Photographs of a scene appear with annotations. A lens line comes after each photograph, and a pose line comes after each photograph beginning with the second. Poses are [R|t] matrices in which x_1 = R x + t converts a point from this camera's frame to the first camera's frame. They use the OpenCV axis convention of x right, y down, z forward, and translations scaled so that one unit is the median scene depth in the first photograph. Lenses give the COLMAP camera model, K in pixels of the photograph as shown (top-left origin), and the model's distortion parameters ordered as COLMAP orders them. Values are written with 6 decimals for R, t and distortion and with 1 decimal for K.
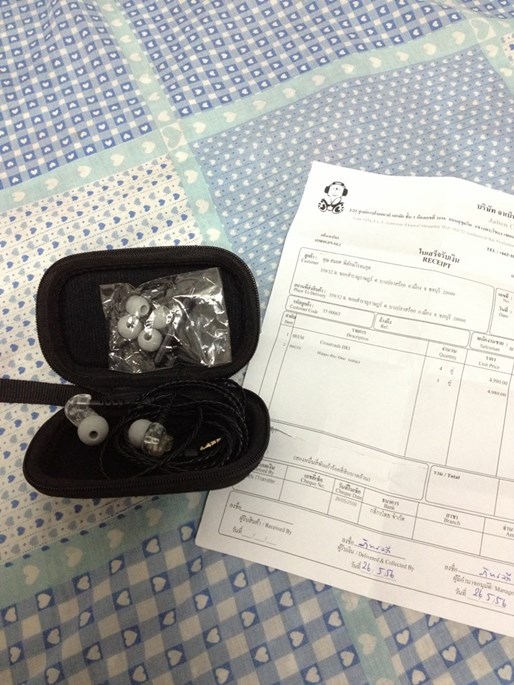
lens RADIAL K [[712.5, 0, 257.0], [0, 712.5, 342.5], [0, 0, 1]] dist [0.116393, -0.492816]
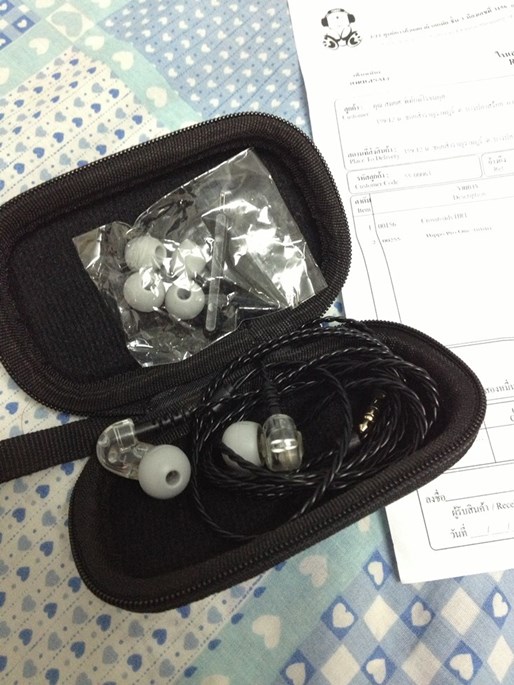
lens RADIAL K [[712.5, 0, 257.0], [0, 712.5, 342.5], [0, 0, 1]] dist [0.116393, -0.492816]
pose [[0.916777, -0.344405, 0.202249, -0.224555], [0.344849, 0.938036, 0.034186, 0.029822], [-0.201491, 0.038404, 0.978737, 0.395691]]
